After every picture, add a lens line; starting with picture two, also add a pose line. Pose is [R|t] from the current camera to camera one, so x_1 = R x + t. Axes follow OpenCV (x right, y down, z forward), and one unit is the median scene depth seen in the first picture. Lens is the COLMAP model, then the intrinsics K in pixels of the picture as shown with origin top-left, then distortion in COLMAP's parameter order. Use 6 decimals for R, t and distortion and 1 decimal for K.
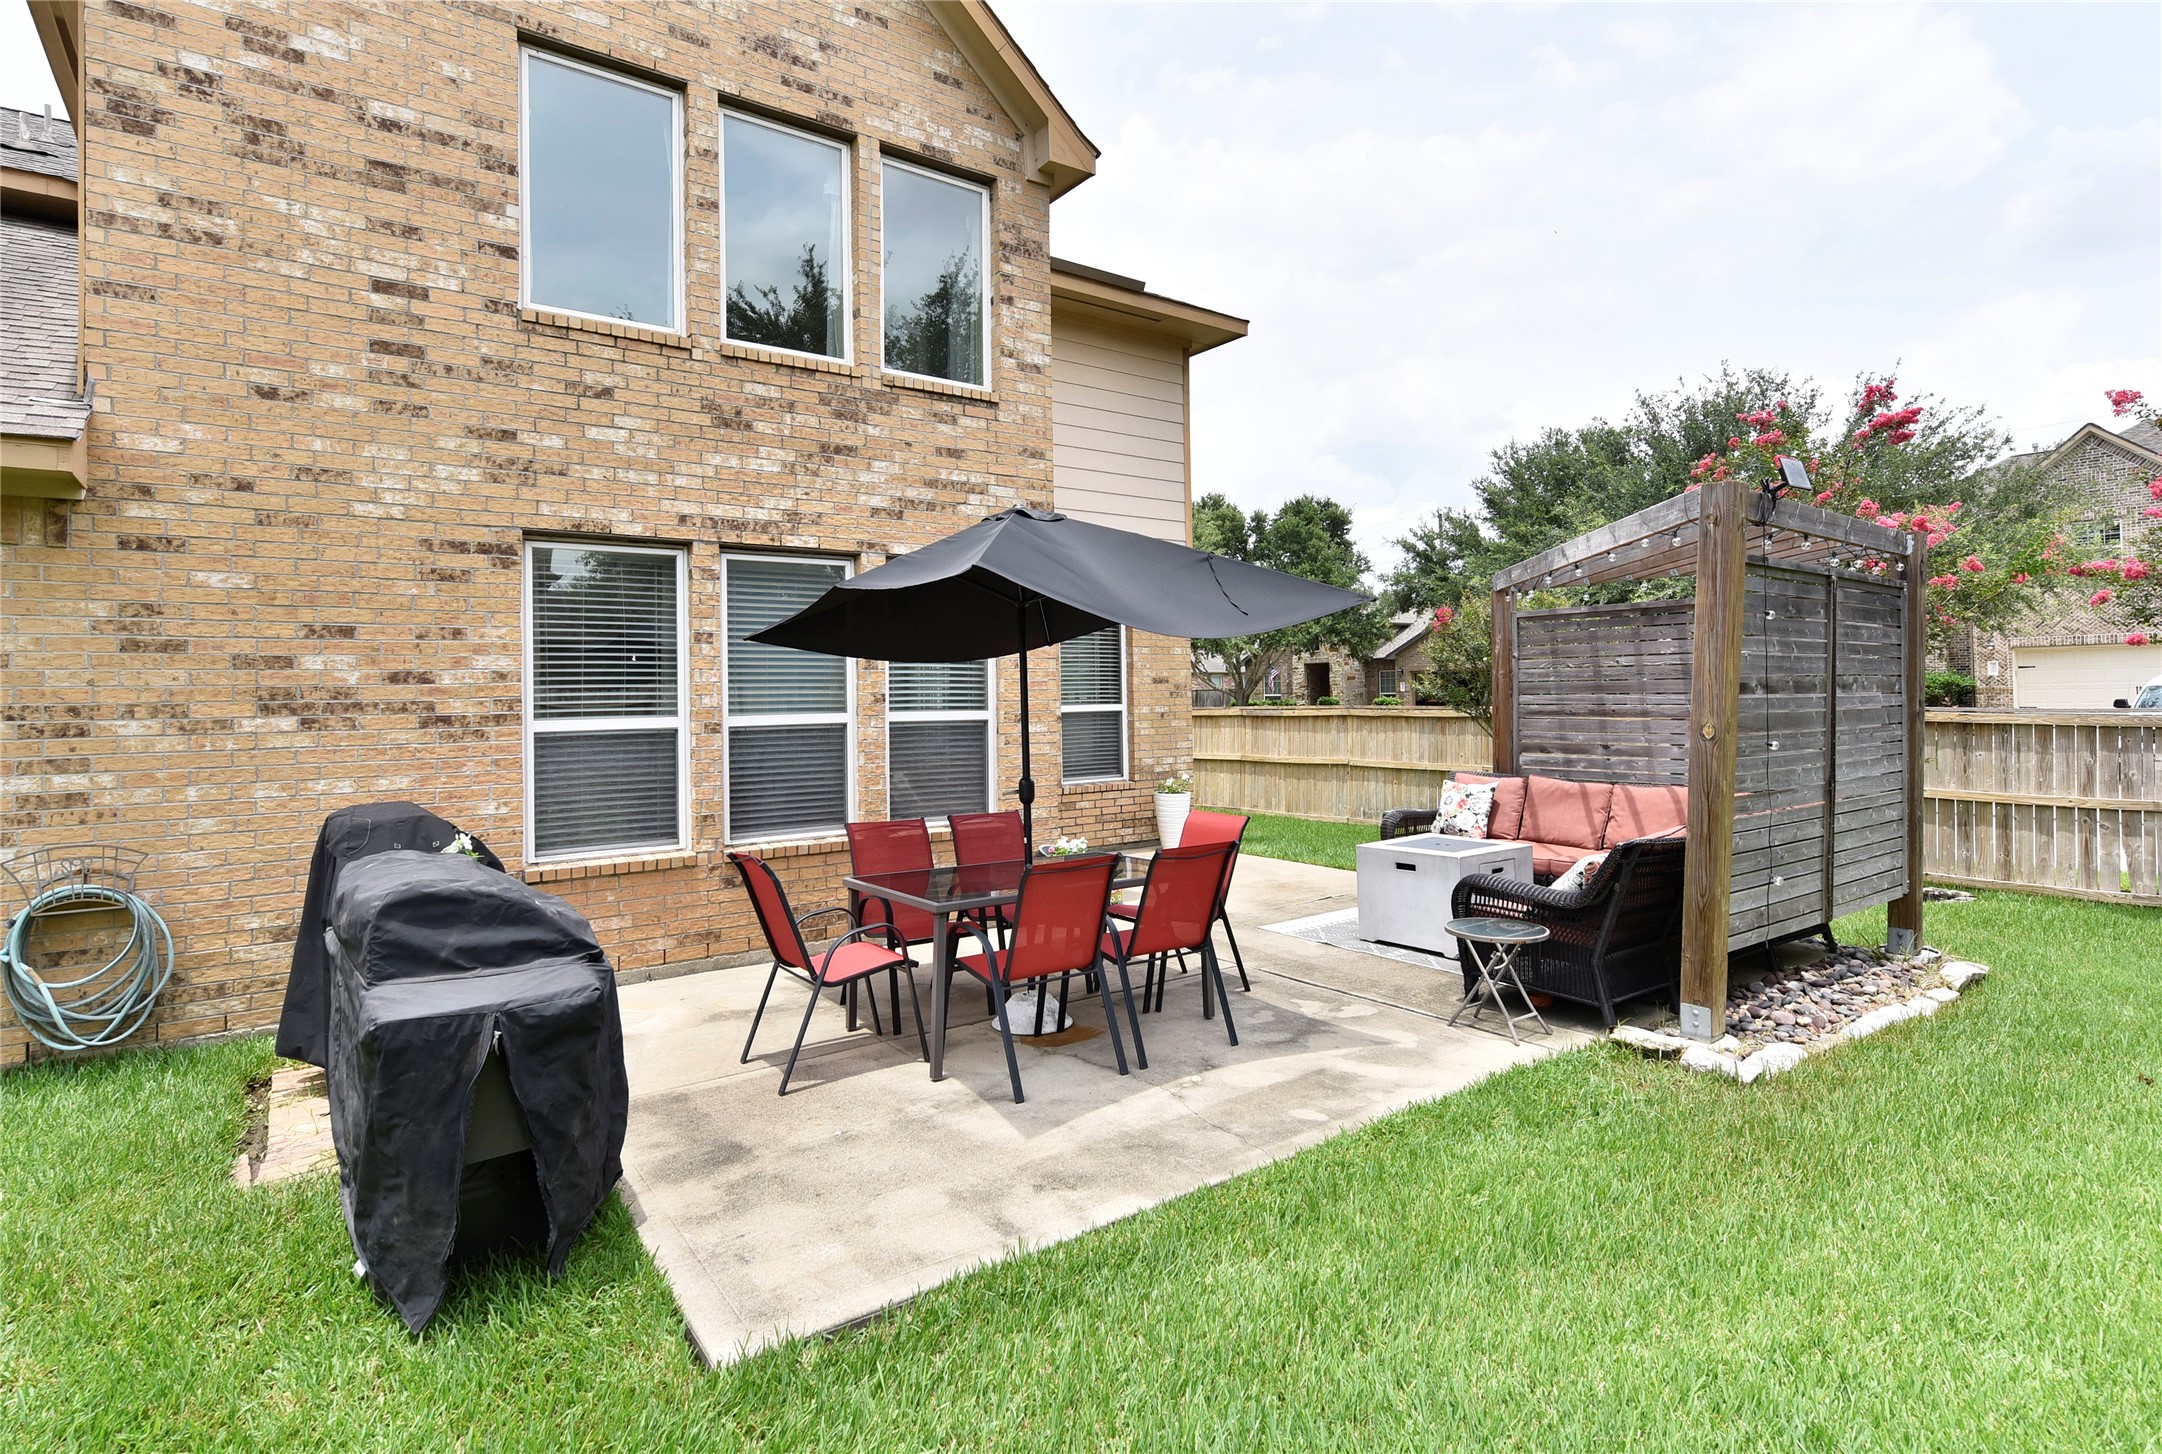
lens RADIAL K [[1100.1, 0, 1080.7], [0, 1100.1, 687.9], [0, 0, 1]] dist [-0.000624, -0.000307]
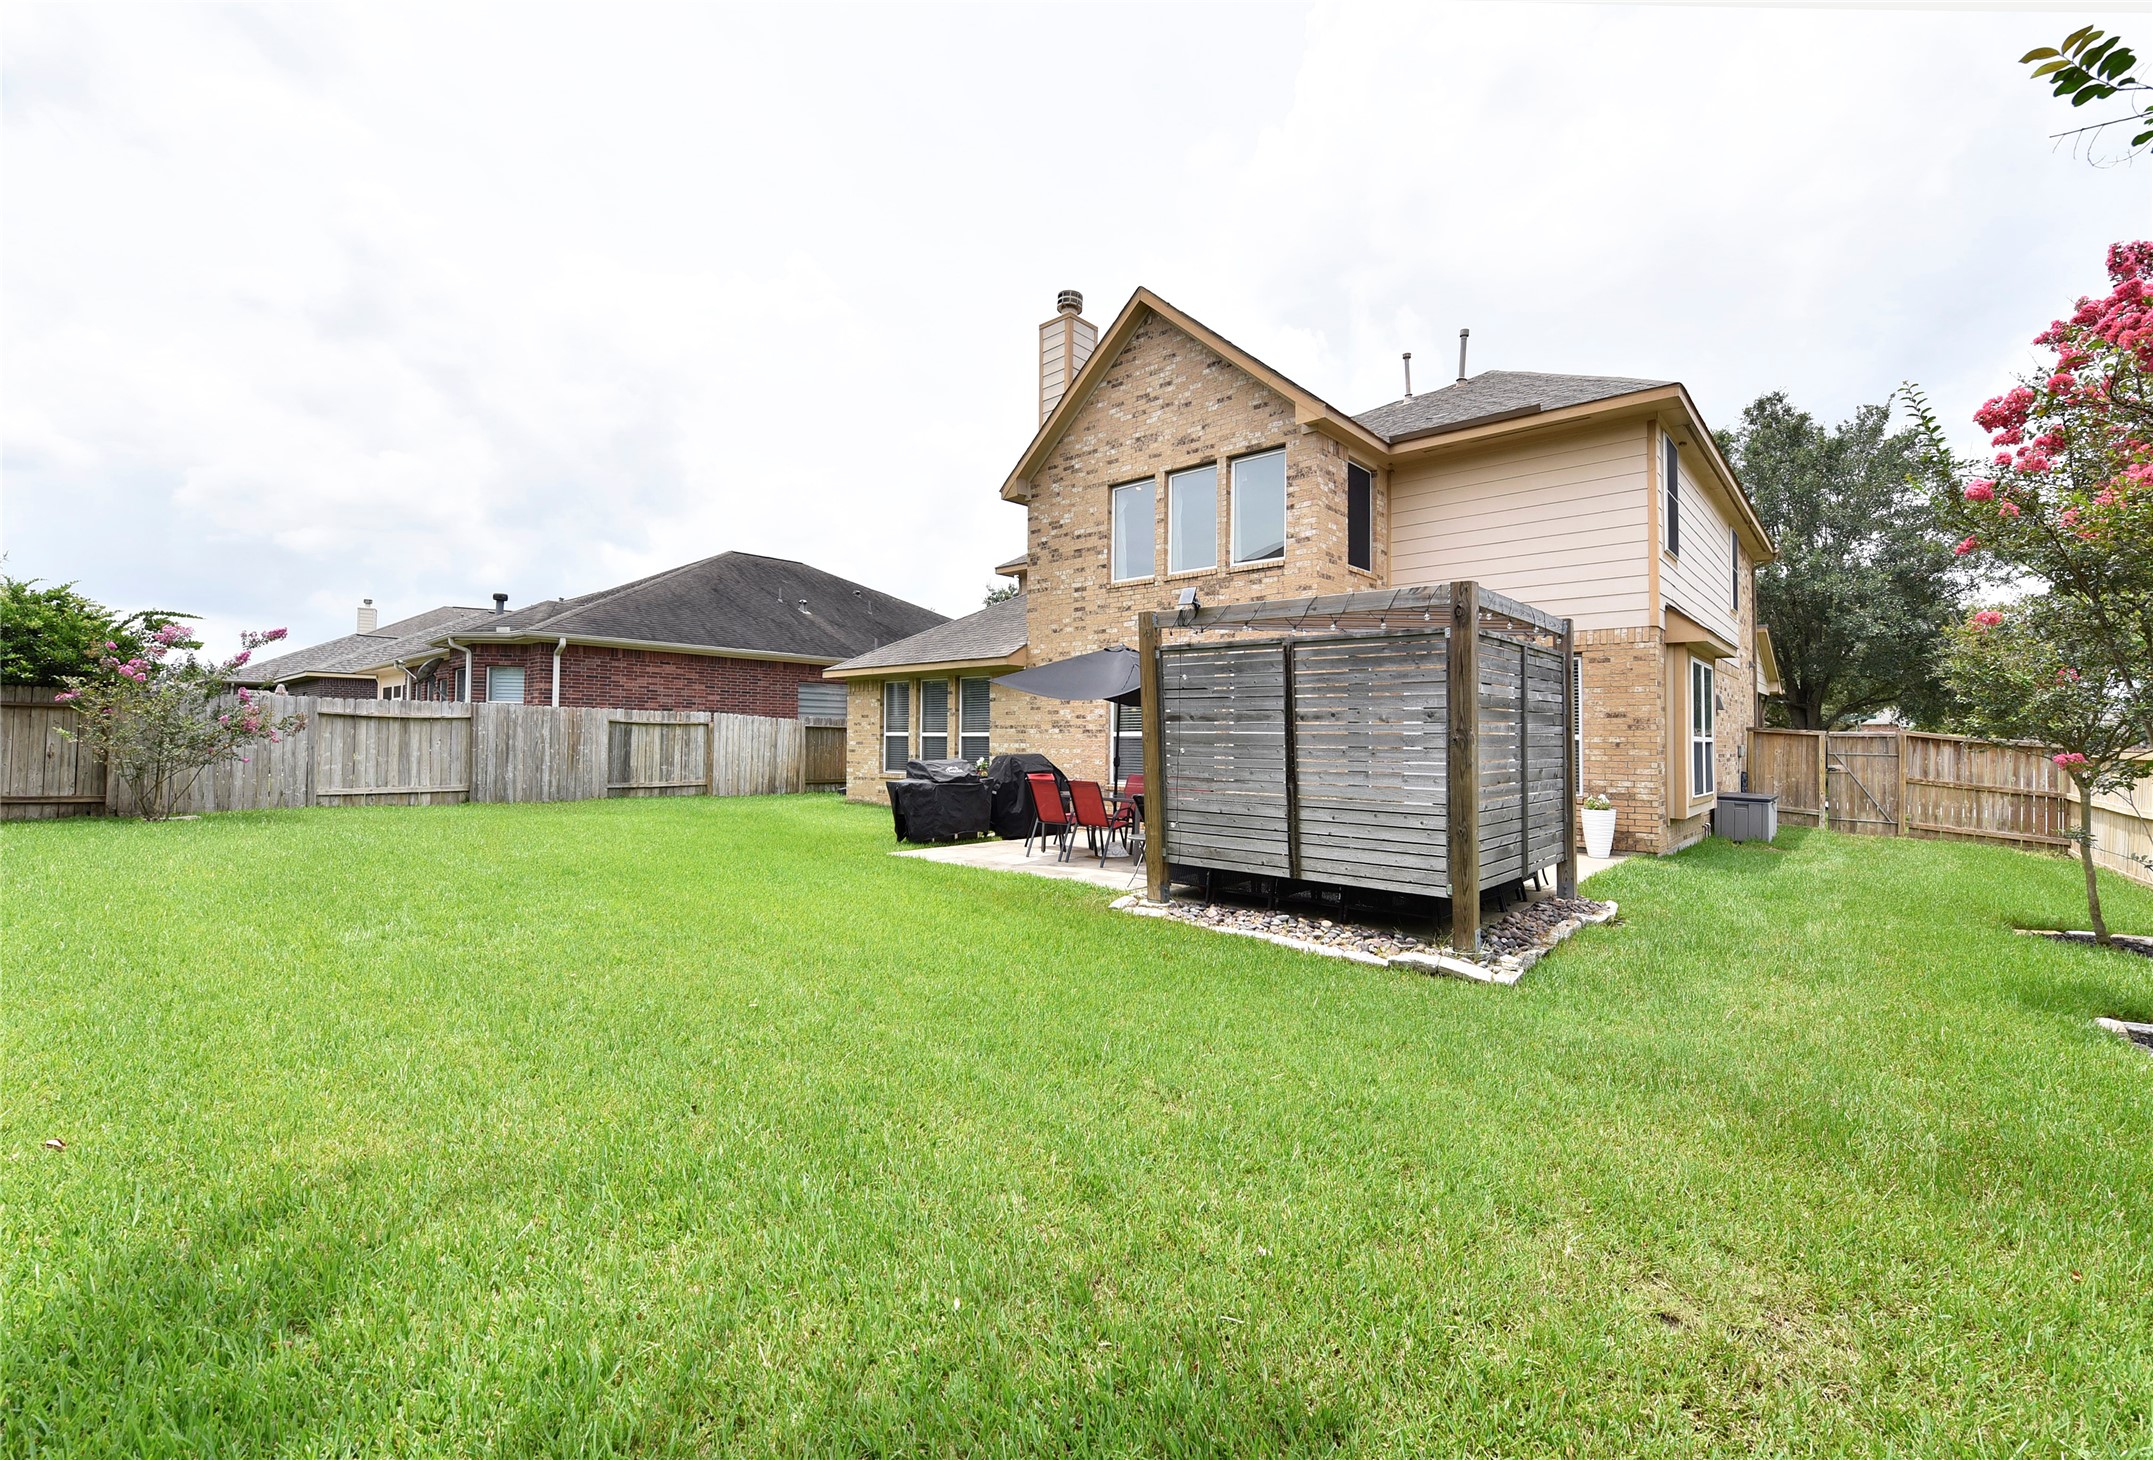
lens RADIAL K [[892.4, 0, 1076.5], [0, 892.4, 730.0], [0, 0, 1]] dist [-0.000591, -0.000029]
pose [[0.203610, 0.005802, -0.979035, 1.459201], [-0.005467, 0.999974, 0.004789, 0.012621], [0.979037, 0.004377, 0.203636, 0.394682]]
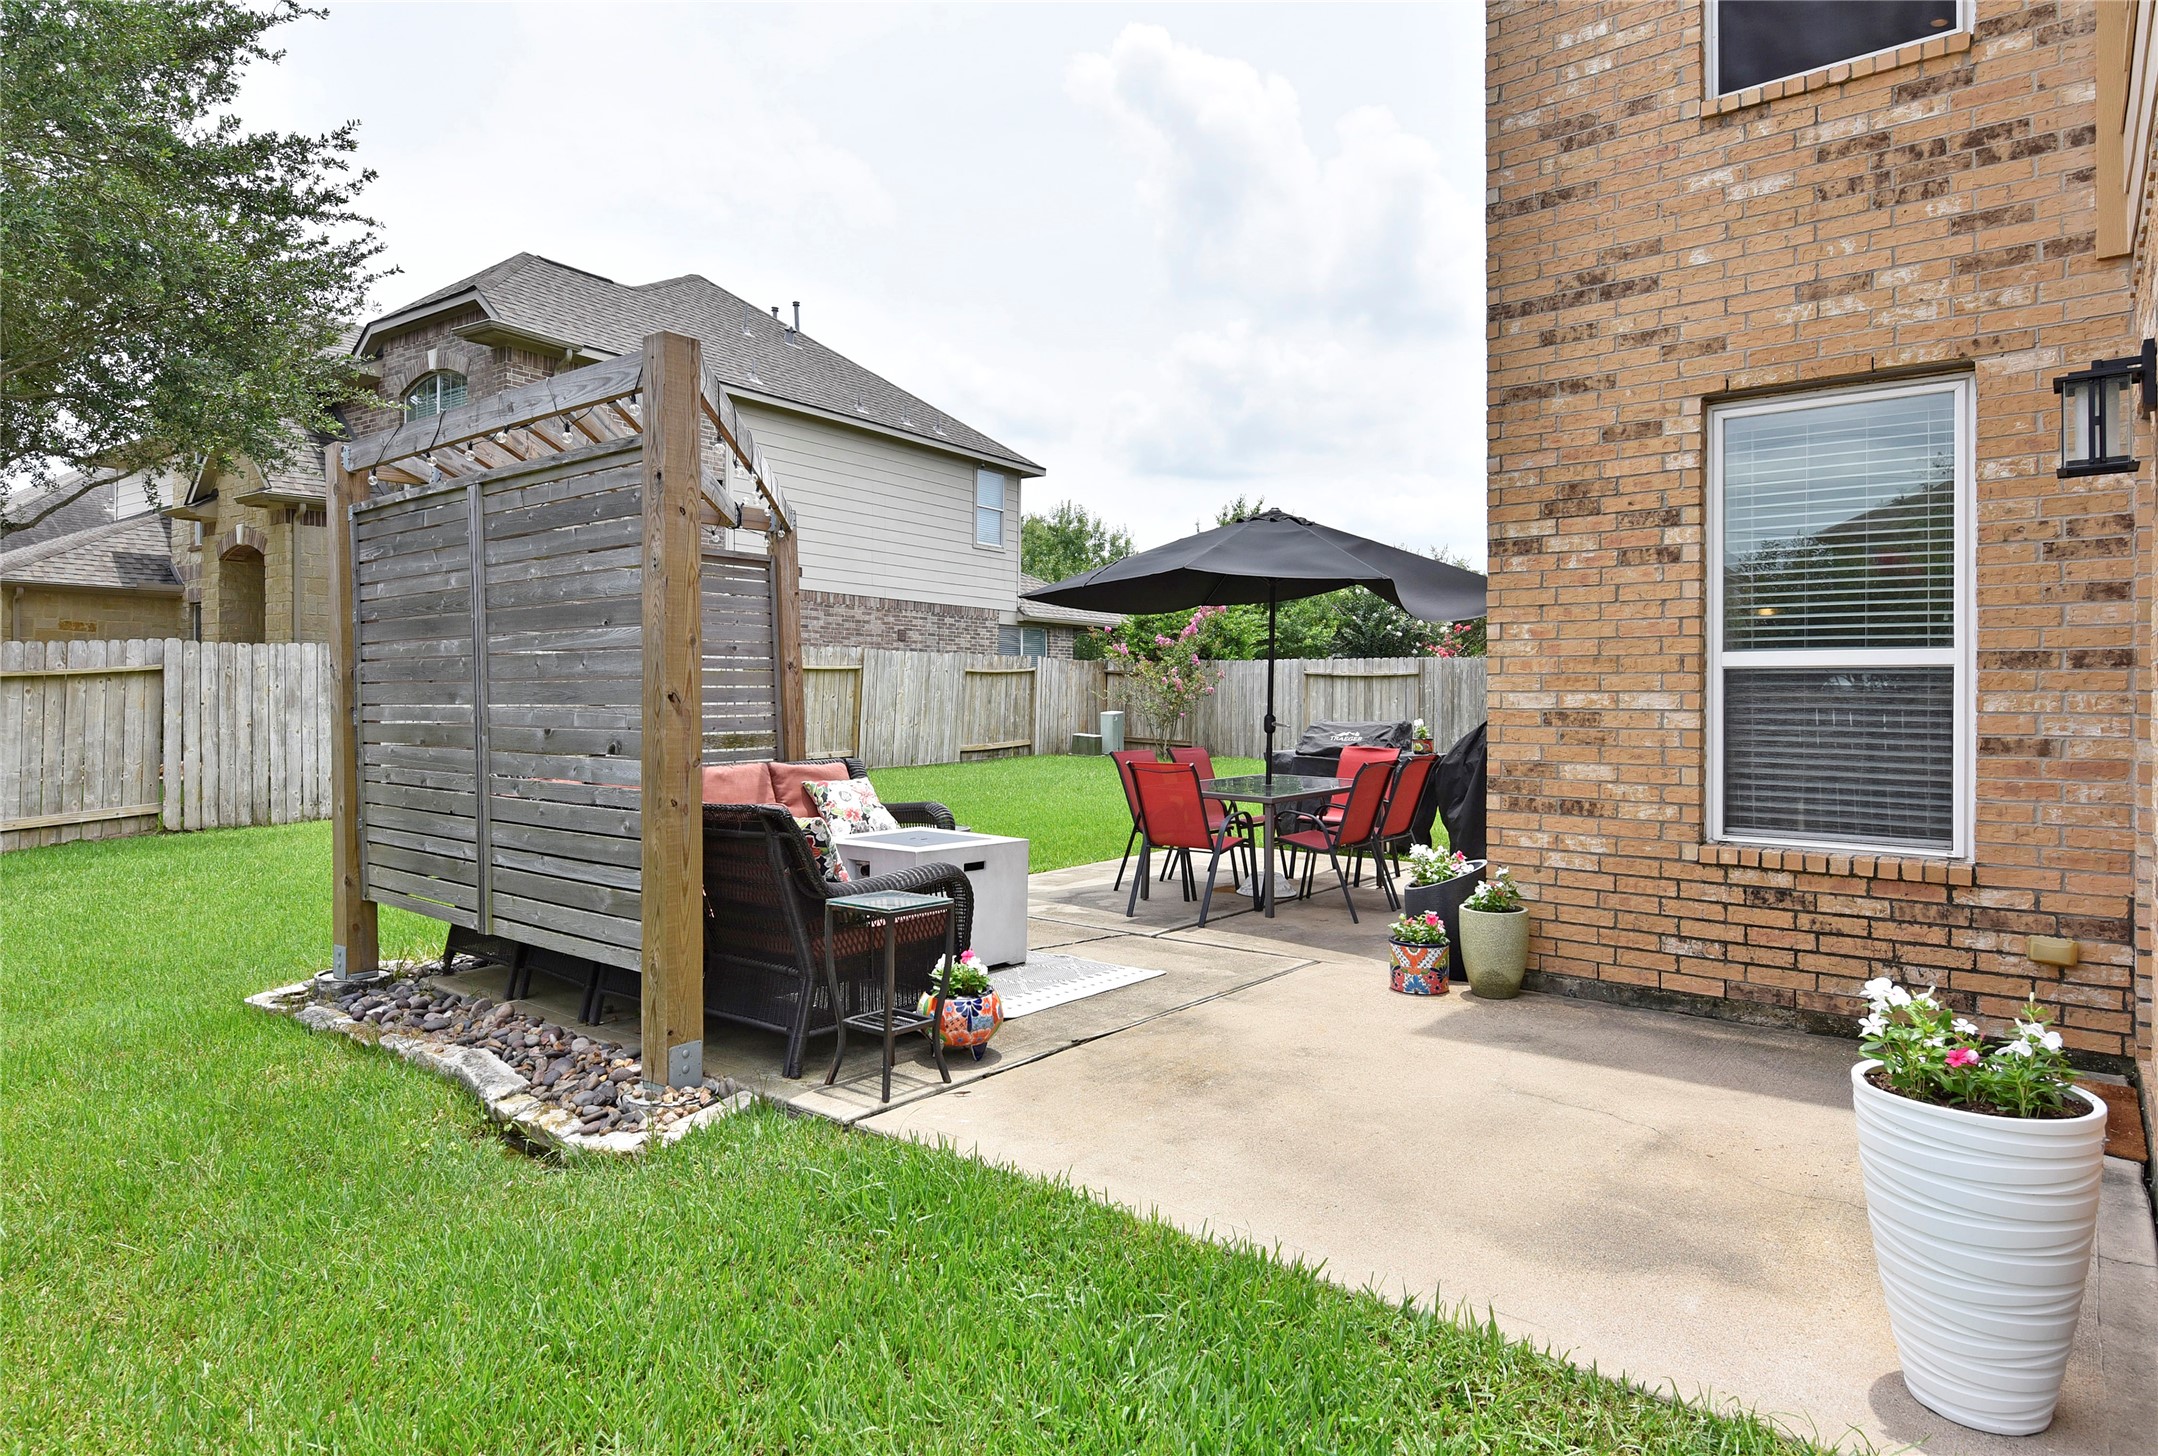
lens RADIAL K [[1210.5, 0, 1073.2], [0, 1210.5, 709.9], [0, 0, 1]] dist [-0.003980, -0.000271]
pose [[-0.965081, 0.015365, -0.261499, 0.447625], [0.013308, 0.999865, 0.009635, 0.045702], [0.261612, 0.005818, -0.965156, 1.852599]]
